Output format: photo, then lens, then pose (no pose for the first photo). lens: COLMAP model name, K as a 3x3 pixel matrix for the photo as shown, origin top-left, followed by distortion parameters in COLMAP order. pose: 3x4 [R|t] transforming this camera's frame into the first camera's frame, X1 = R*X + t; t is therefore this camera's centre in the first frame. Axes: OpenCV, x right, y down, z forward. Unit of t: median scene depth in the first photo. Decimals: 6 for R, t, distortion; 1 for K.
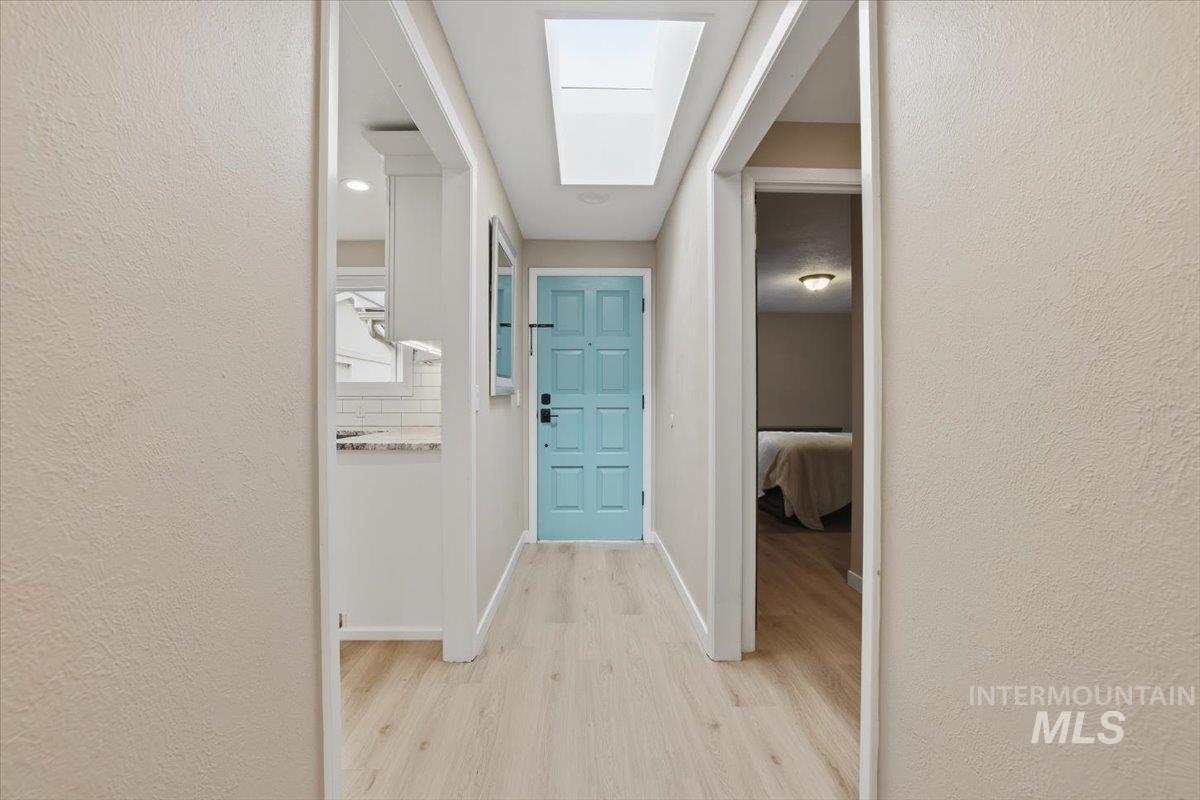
lens RADIAL K [[527.4, 0, 599.0], [0, 527.4, 402.0], [0, 0, 1]] dist [-0.021059, 0.002162]
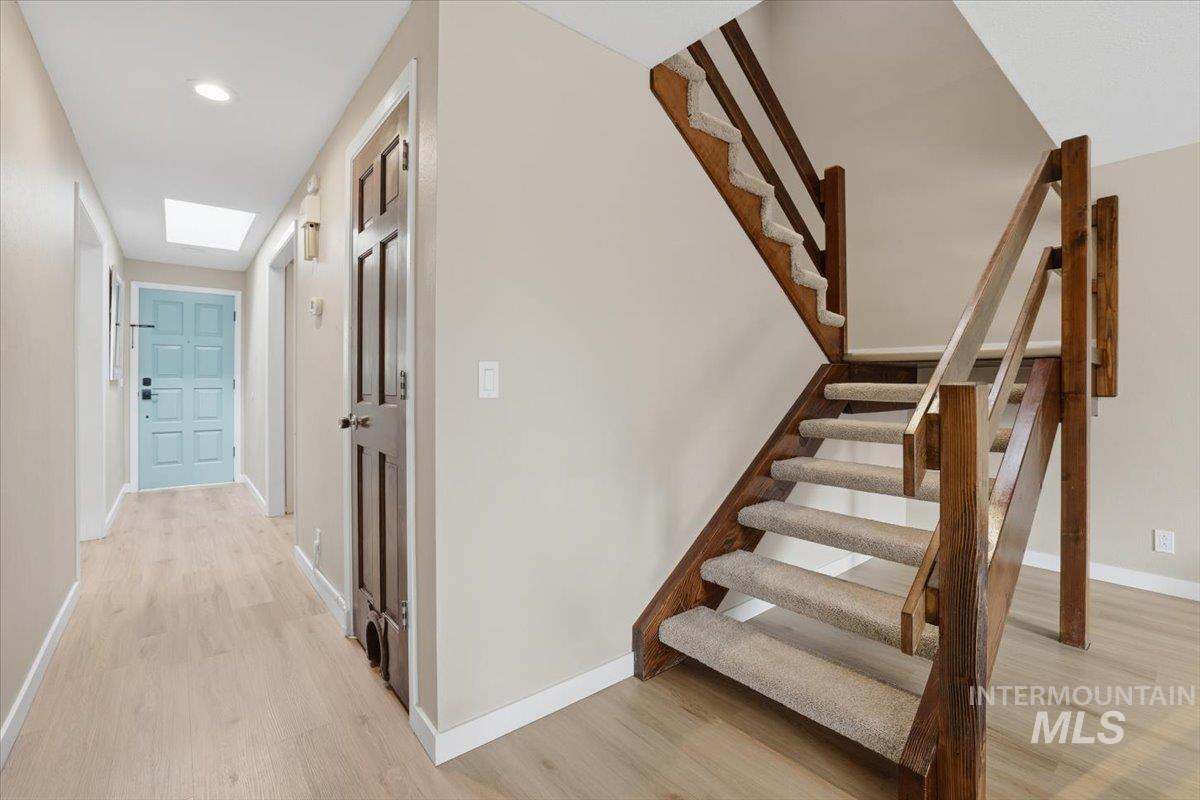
lens RADIAL K [[527.4, 0, 594.8], [0, 527.4, 384.4], [0, 0, 1]] dist [-0.021059, 0.002162]
pose [[0.795454, 0.001952, 0.606011, 0.003221], [-0.002384, 0.999997, -0.000092, -0.001832], [-0.606010, -0.001372, 0.795456, -0.720219]]
